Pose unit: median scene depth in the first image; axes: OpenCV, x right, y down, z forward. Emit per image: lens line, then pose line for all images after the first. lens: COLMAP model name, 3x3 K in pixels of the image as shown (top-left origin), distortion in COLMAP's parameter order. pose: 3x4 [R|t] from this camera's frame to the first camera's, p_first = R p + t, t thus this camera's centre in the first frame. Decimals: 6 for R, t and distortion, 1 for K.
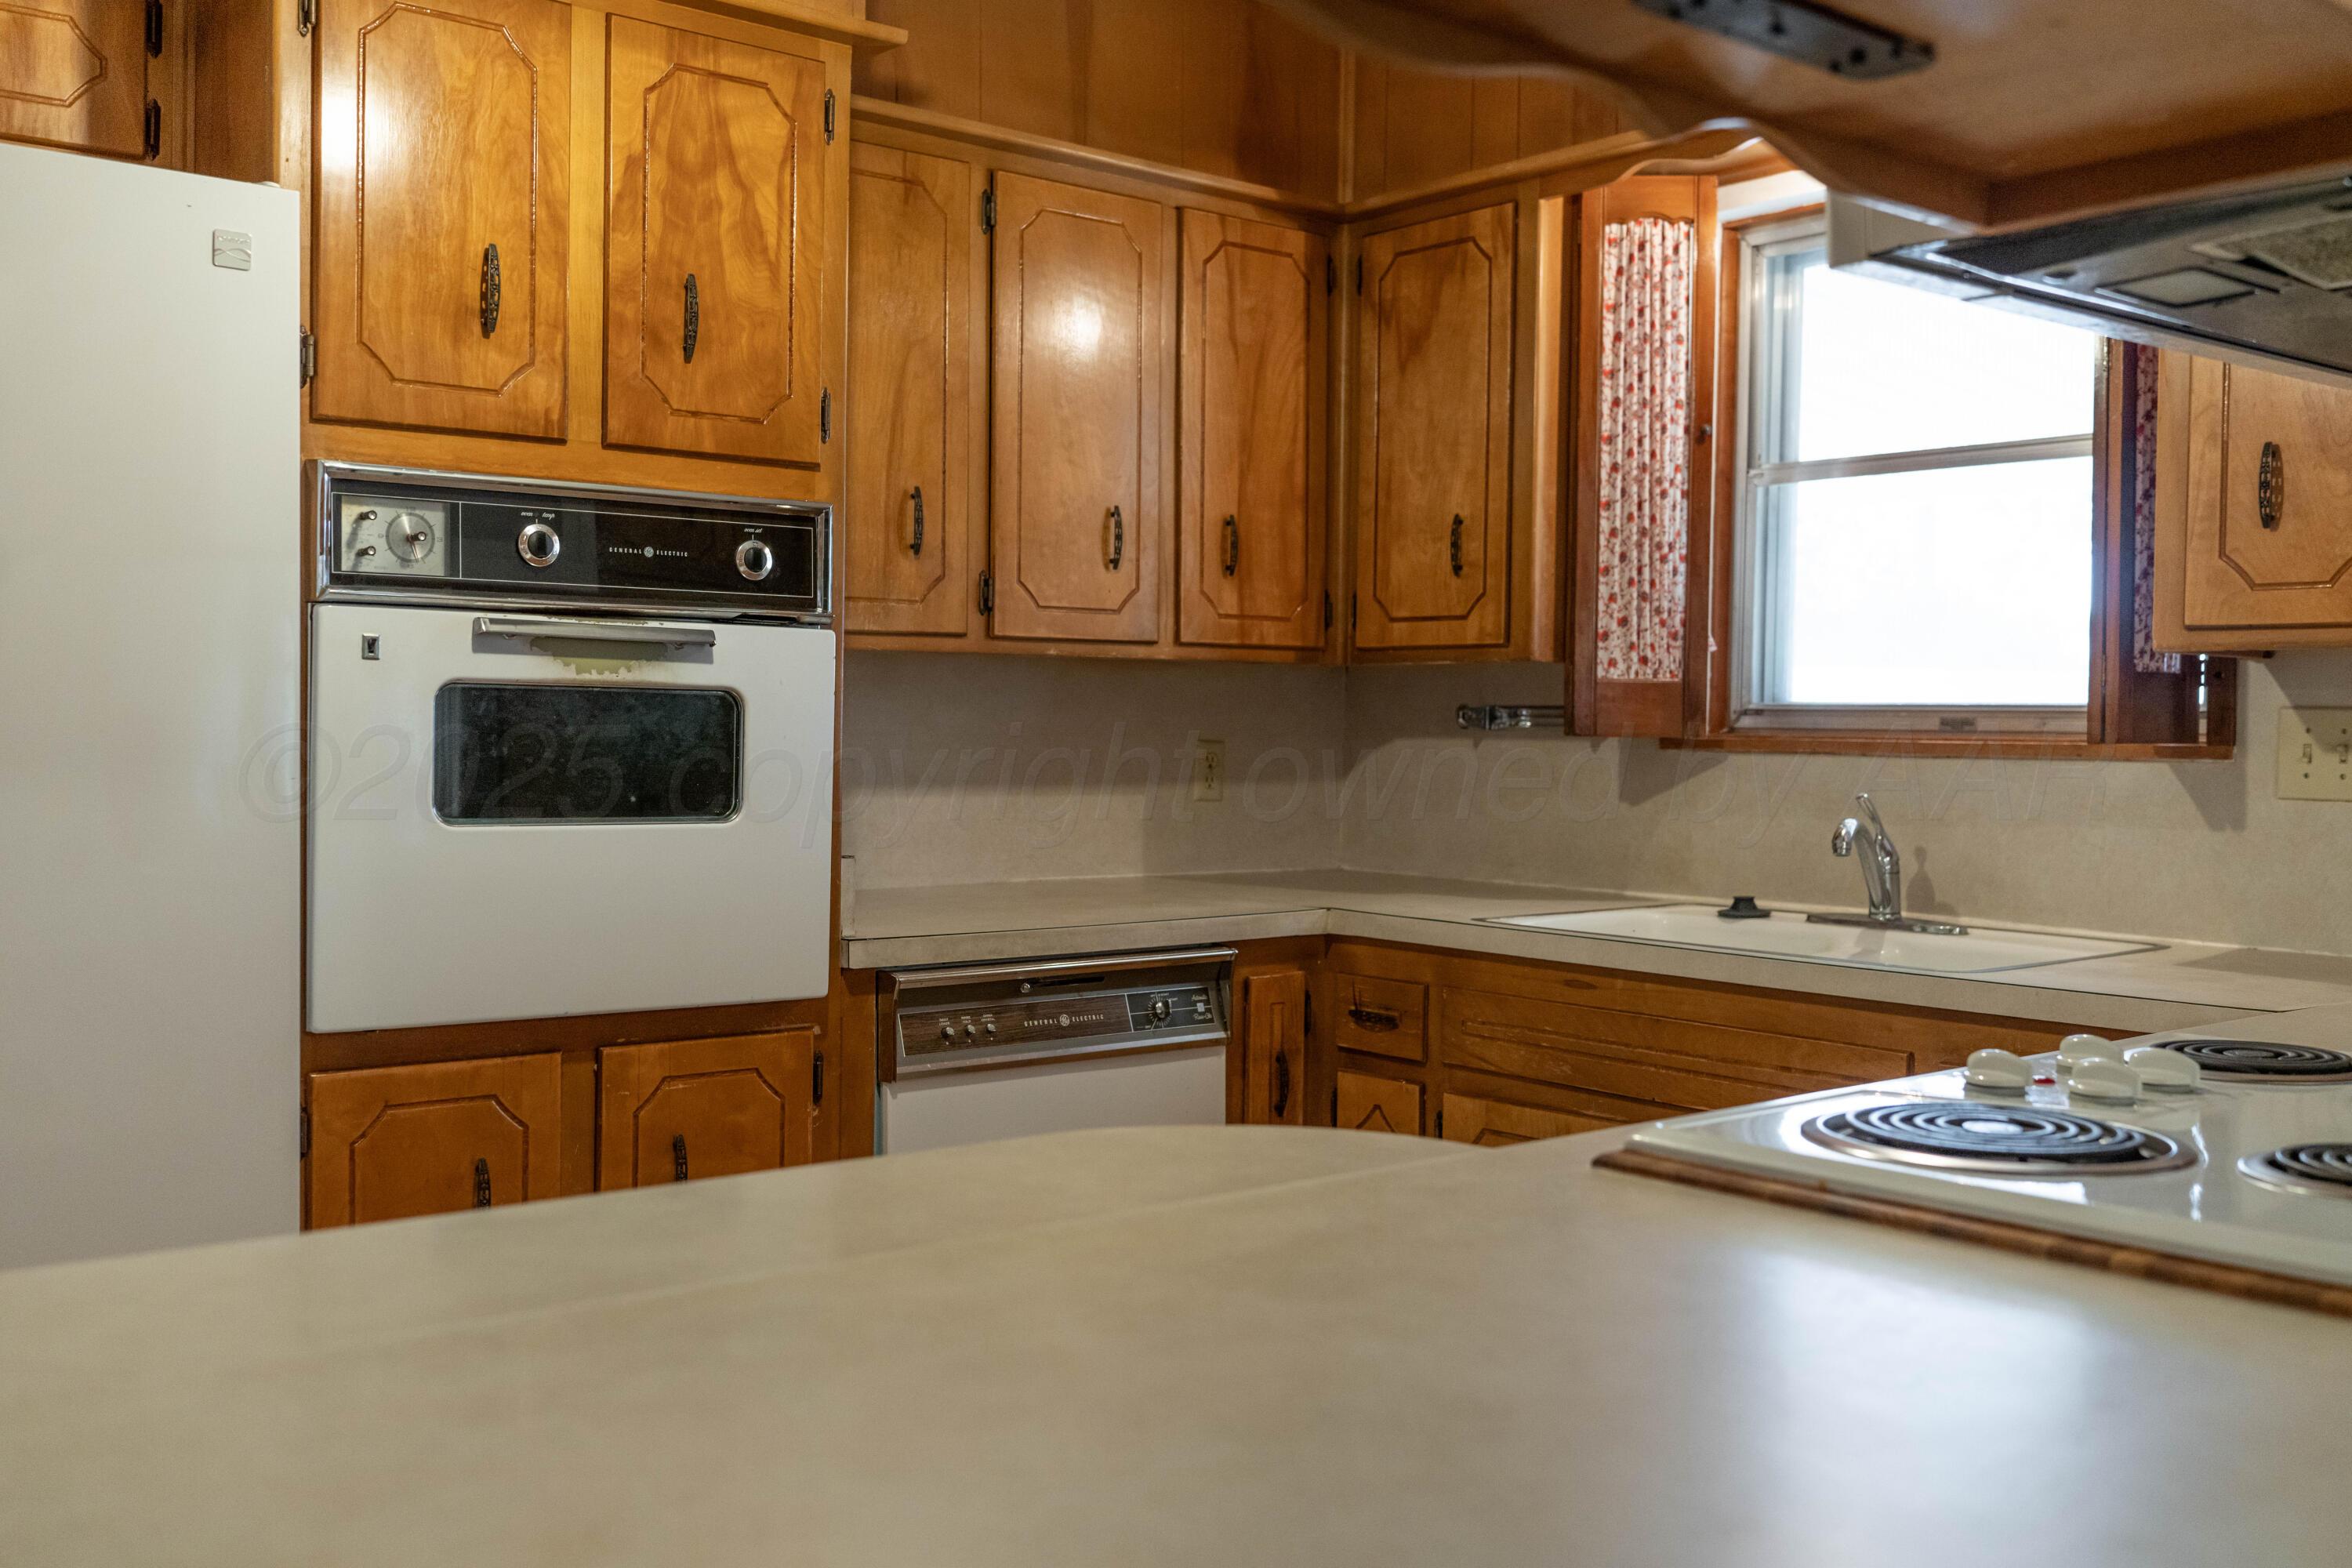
lens RADIAL K [[2164.6, 0, 1199.8], [0, 2164.6, 791.0], [0, 0, 1]] dist [0.009809, 0.000000]
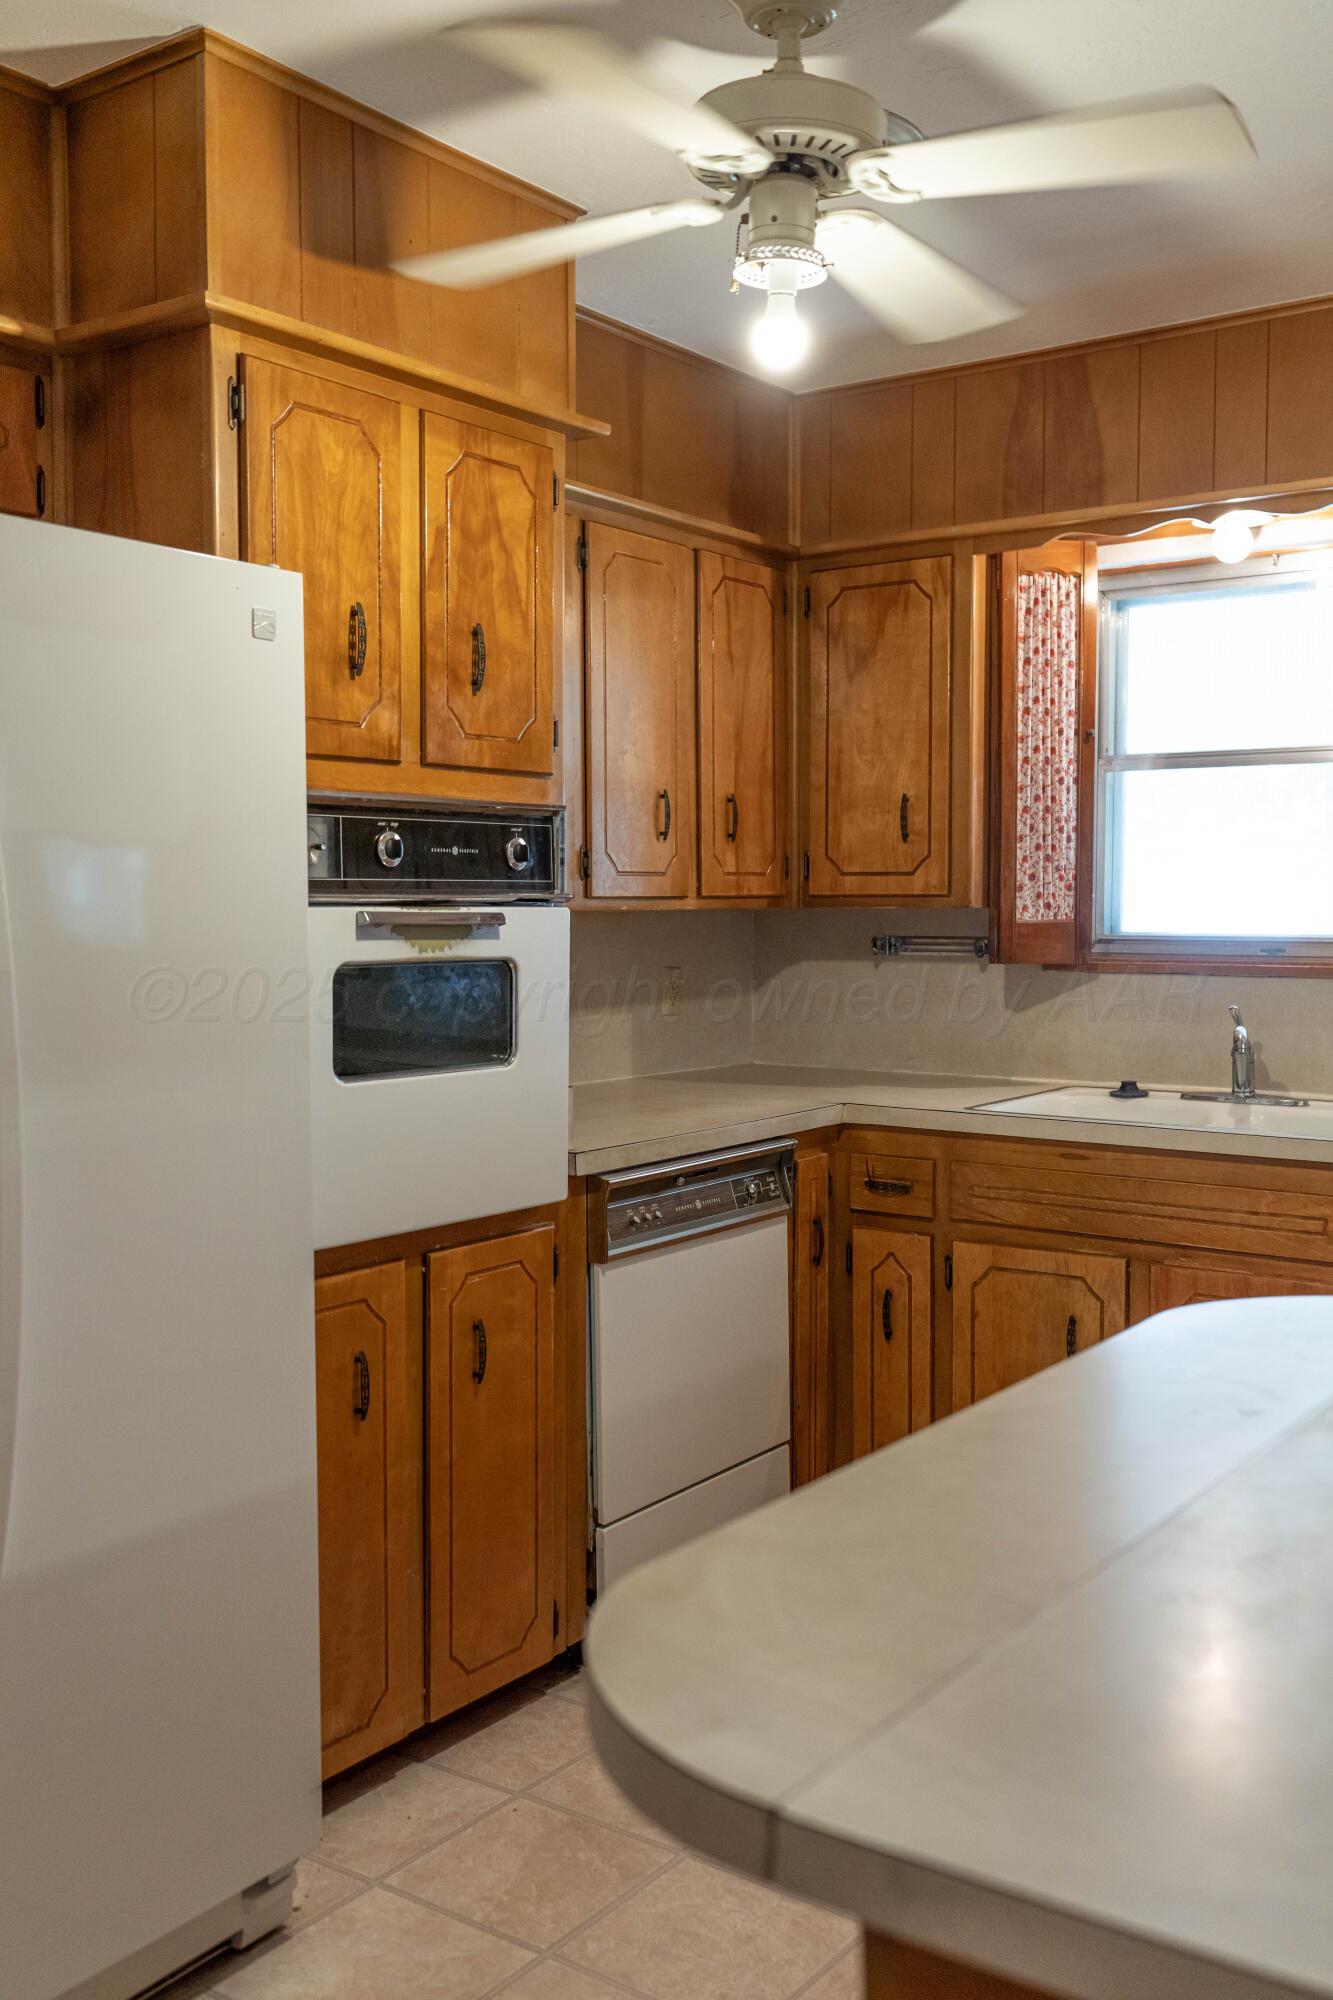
lens RADIAL K [[1840.7, 0, 664.1], [0, 1840.7, 1006.9], [0, 0, 1]] dist [0.009809, 0.000000]
pose [[0.966024, -0.029607, 0.256753, -0.341300], [0.021645, 0.999195, 0.033781, -0.045174], [-0.257546, -0.027075, 0.965887, -0.036467]]
